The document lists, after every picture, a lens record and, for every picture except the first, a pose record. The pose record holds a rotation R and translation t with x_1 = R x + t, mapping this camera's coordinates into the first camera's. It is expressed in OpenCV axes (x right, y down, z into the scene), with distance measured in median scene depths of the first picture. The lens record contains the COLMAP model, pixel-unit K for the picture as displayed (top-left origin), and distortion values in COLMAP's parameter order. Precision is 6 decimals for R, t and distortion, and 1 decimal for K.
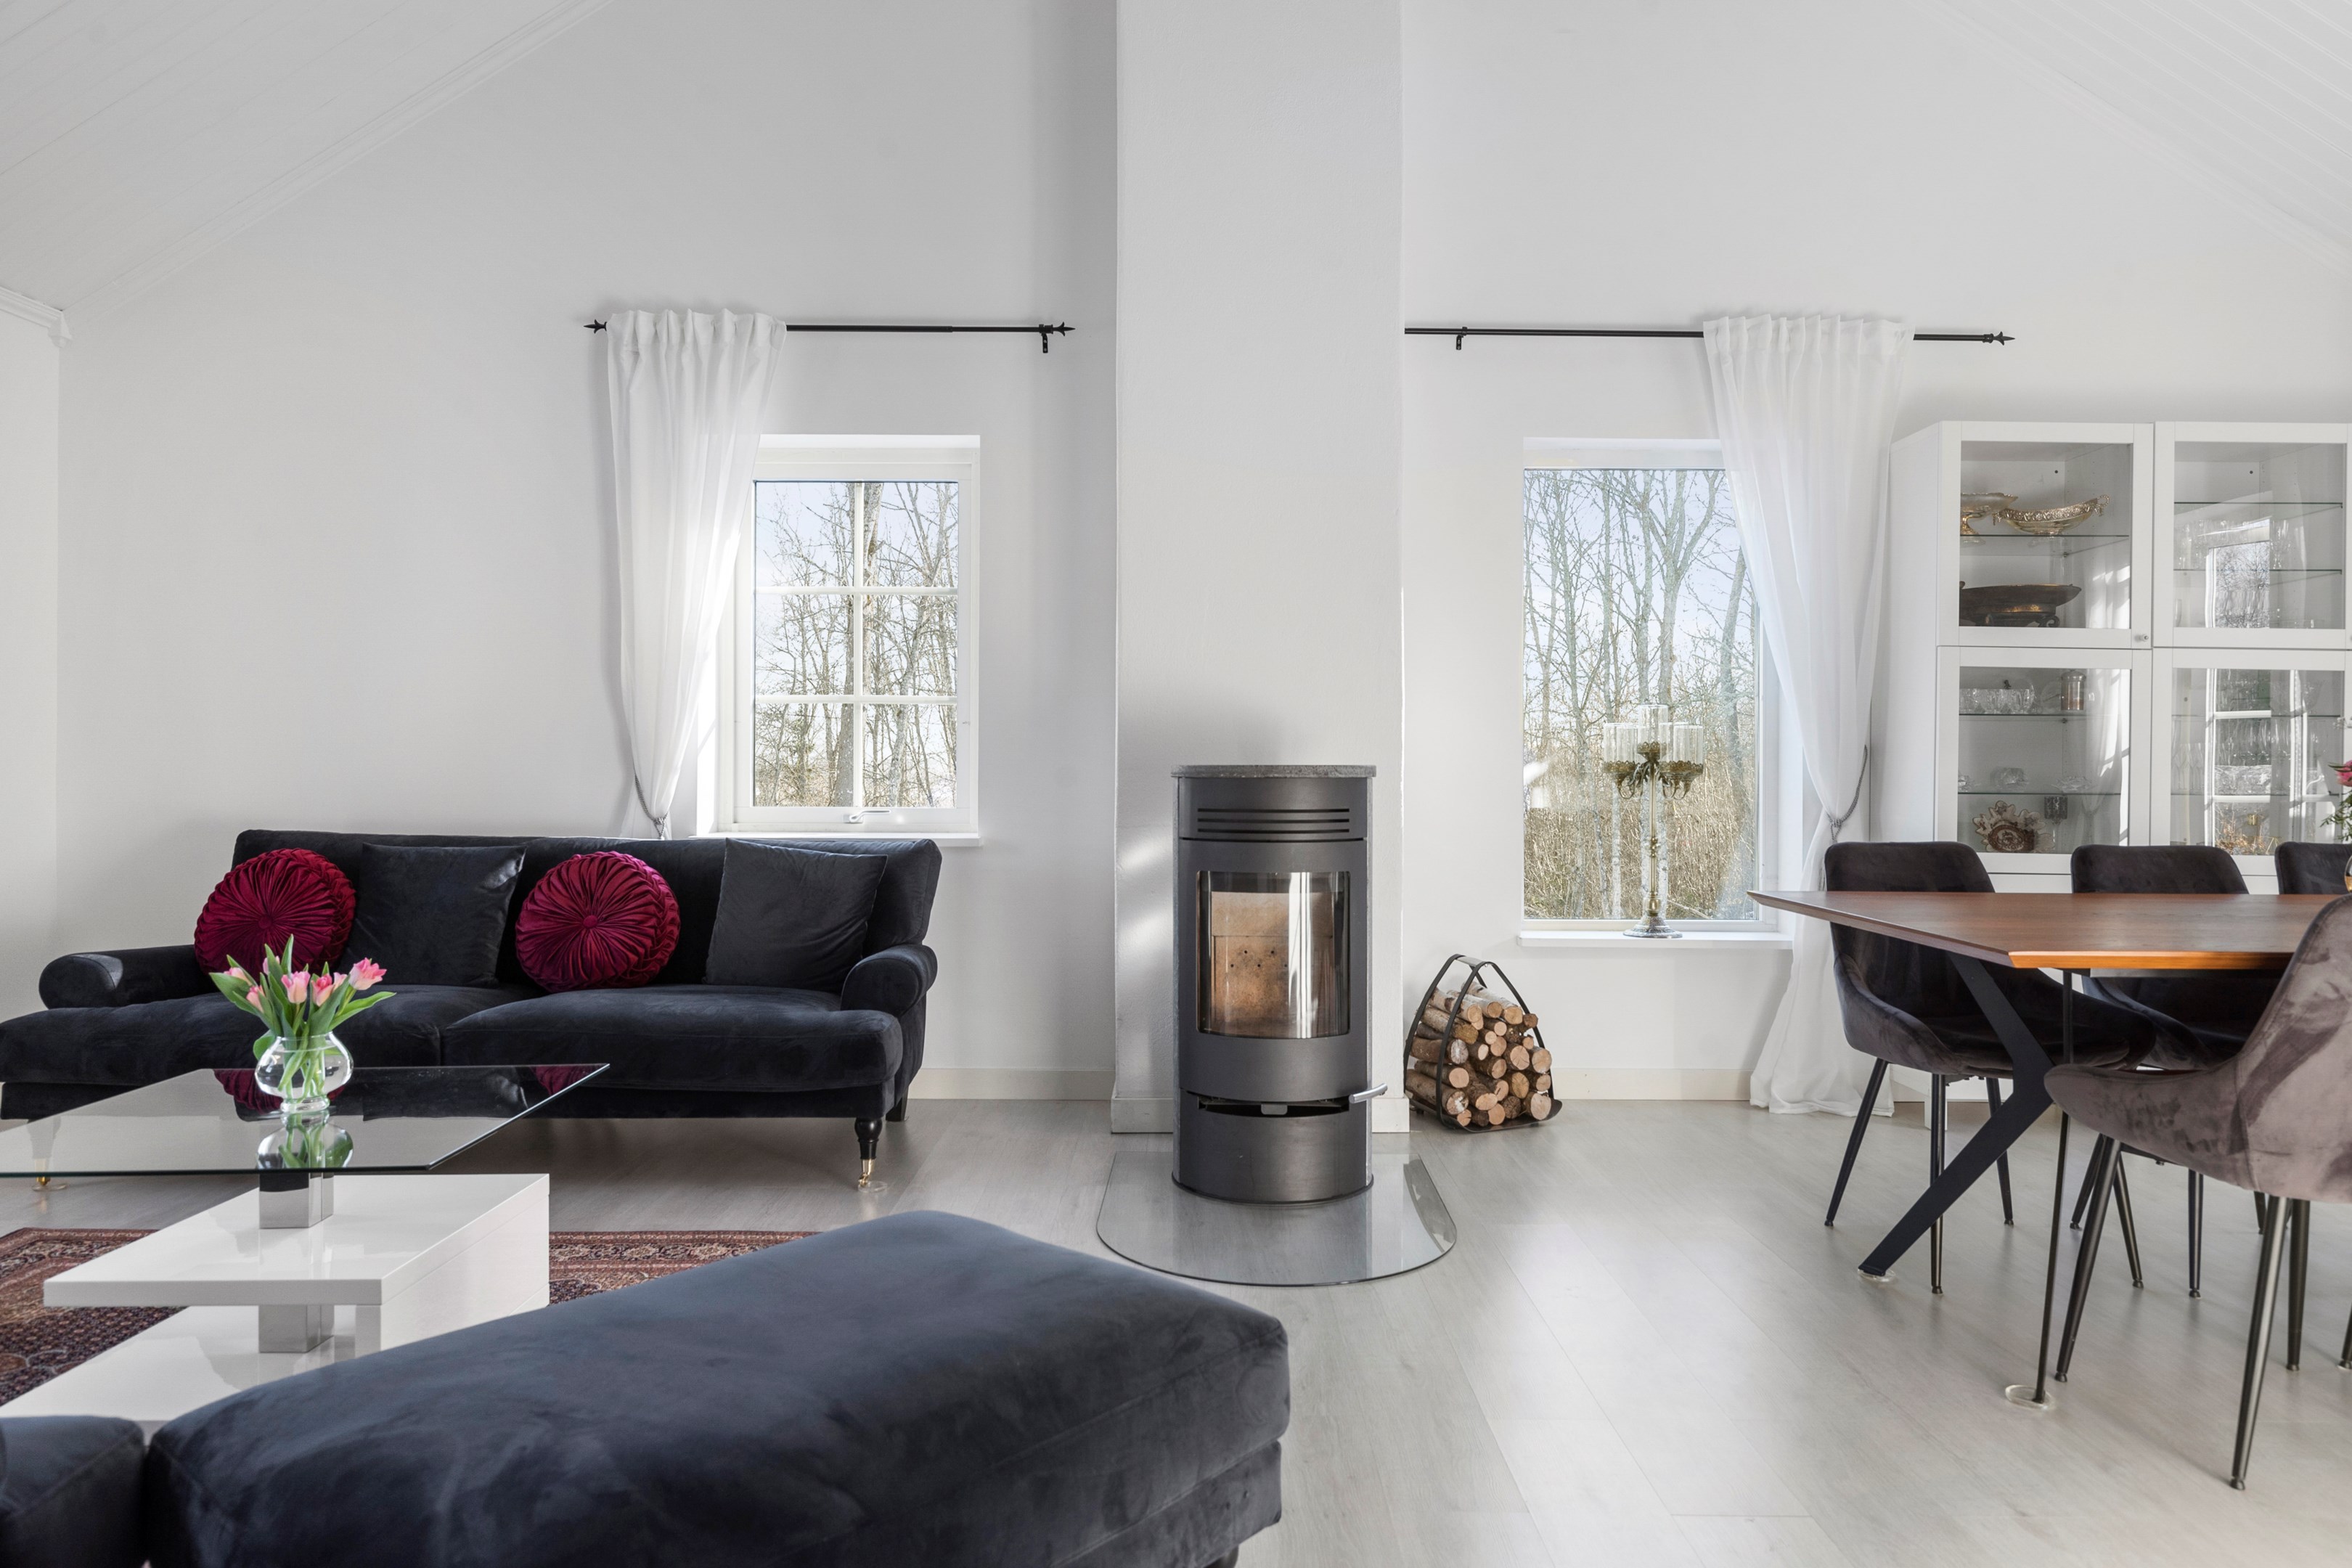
lens RADIAL K [[1537.5, 0, 1176.0], [0, 1537.5, 784.0], [0, 0, 1]] dist [-0.004813, 0.001197]
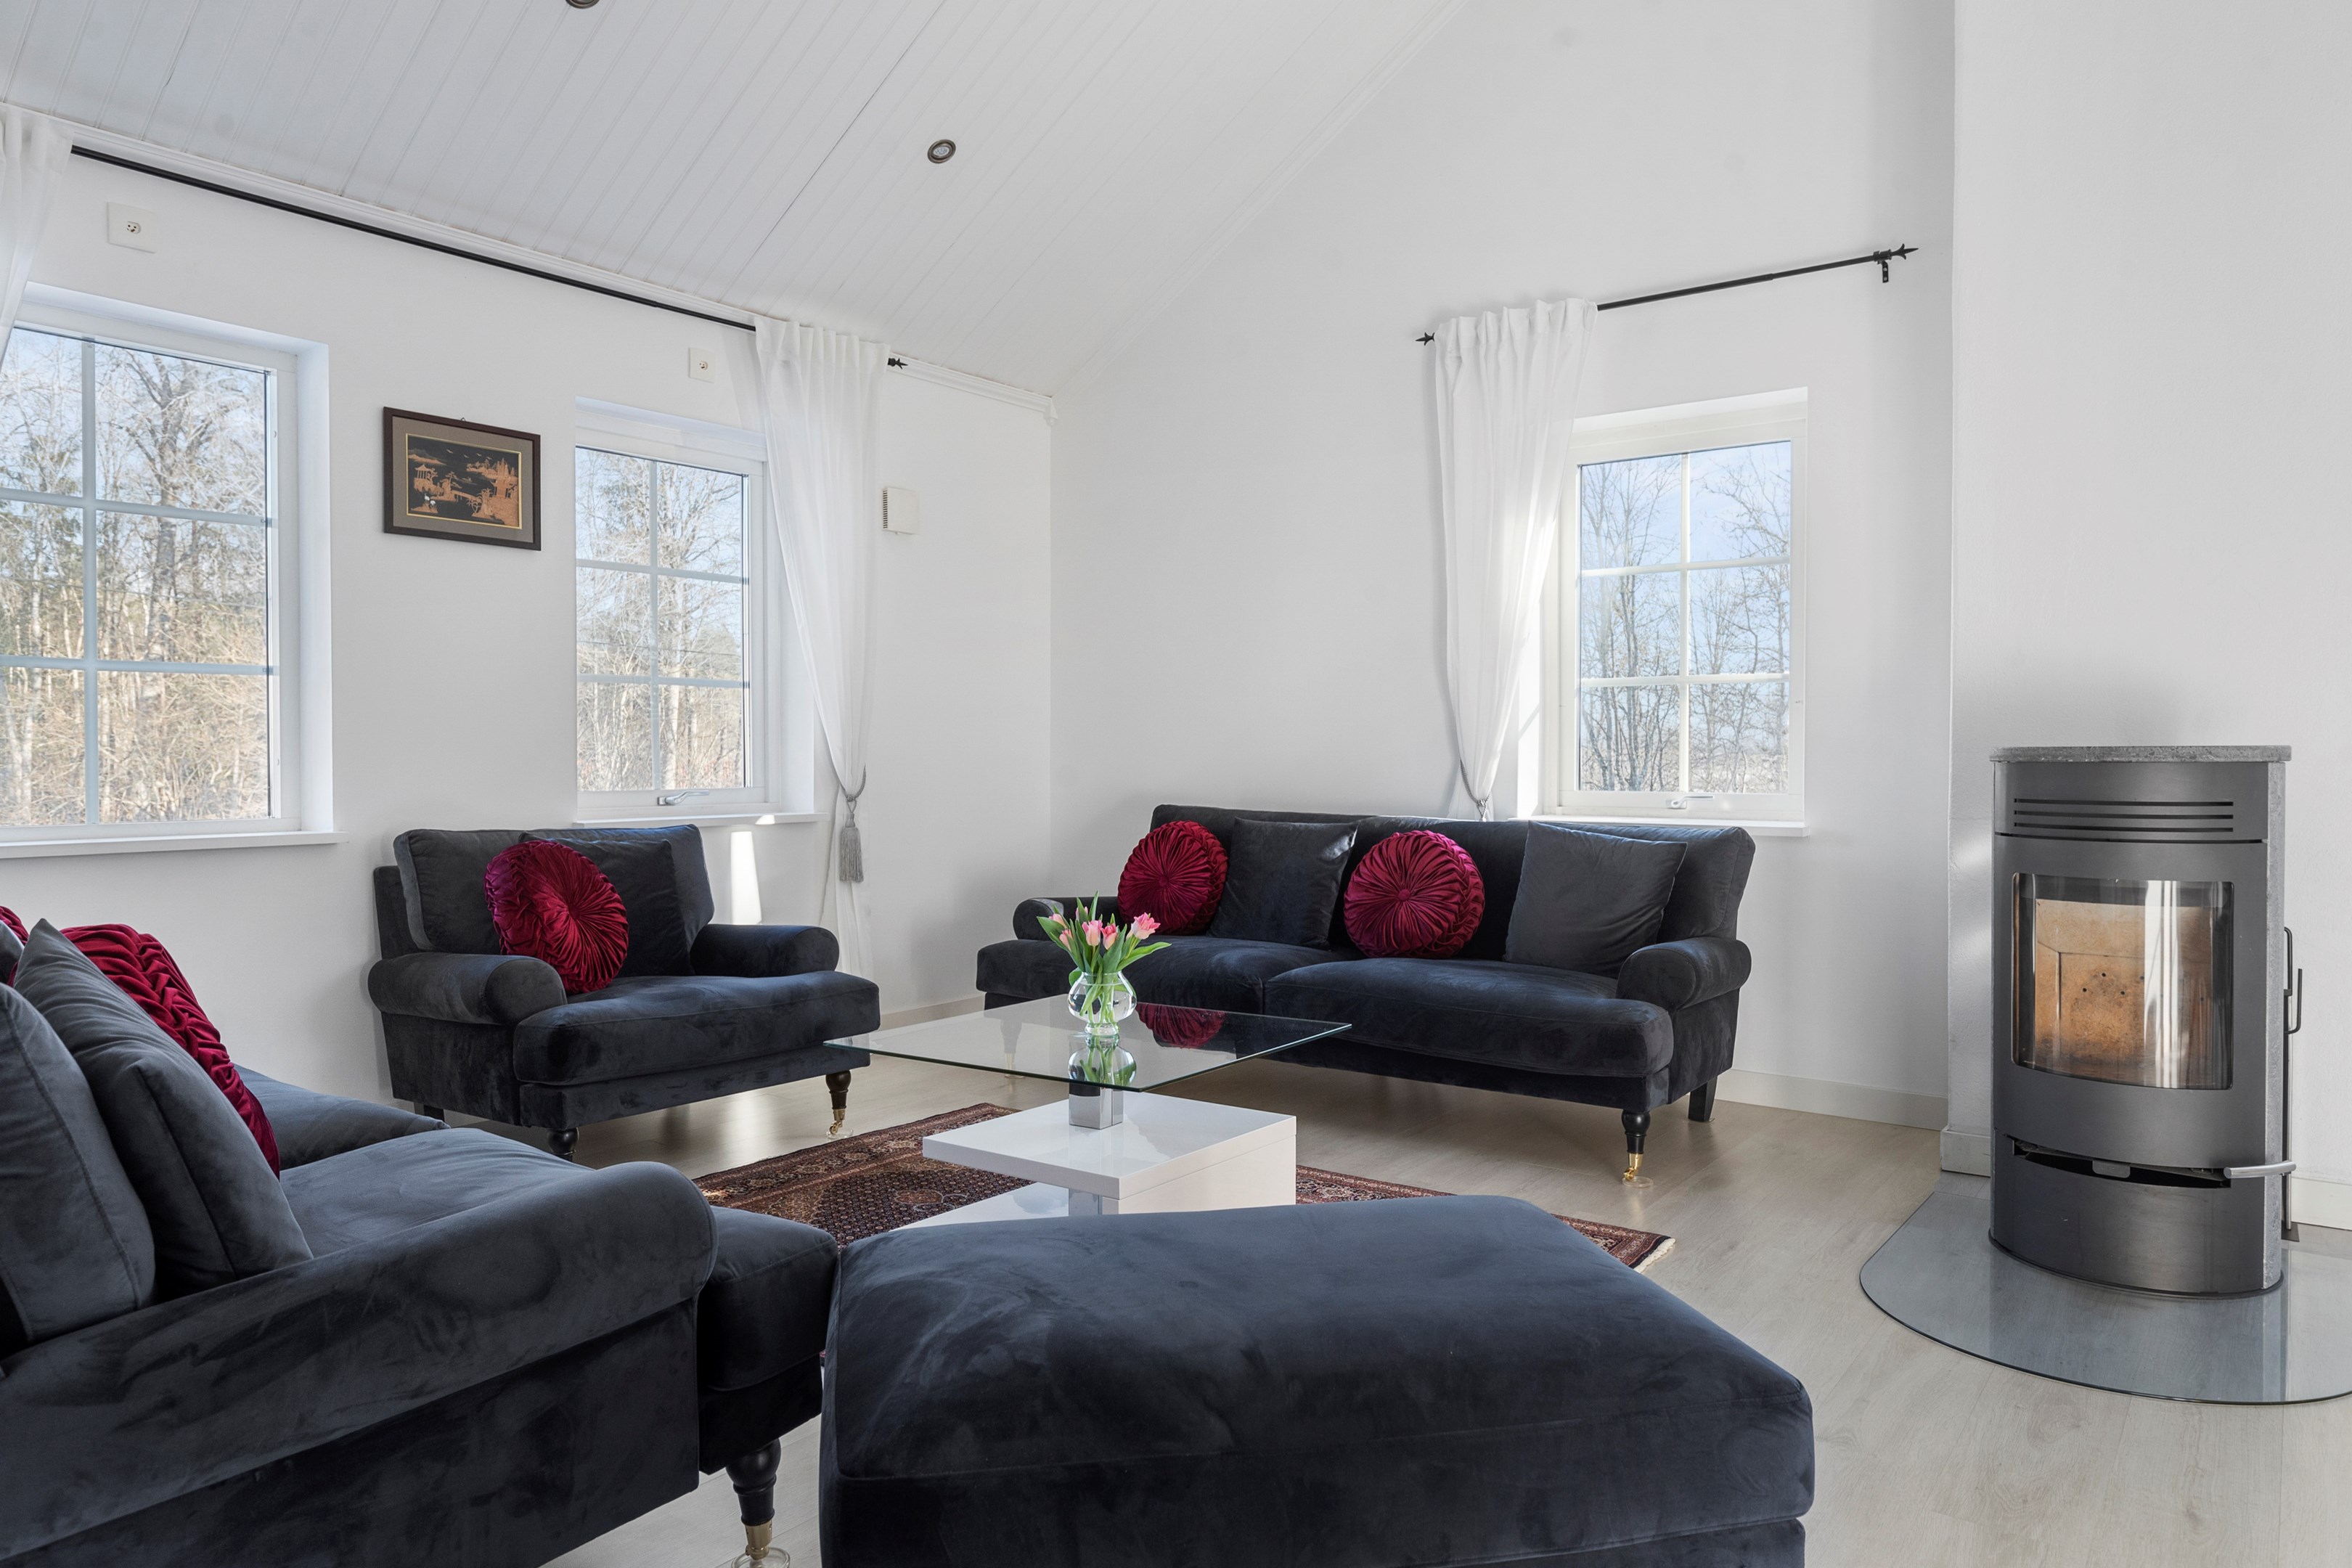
lens RADIAL K [[1550.9, 0, 1176.0], [0, 1550.9, 784.0], [0, 0, 1]] dist [-0.000669, -0.001193]
pose [[0.784438, 0.009096, -0.620141, 0.178044], [-0.002334, 0.999929, 0.011714, -0.000822], [0.620203, -0.007742, 0.784403, 0.050015]]
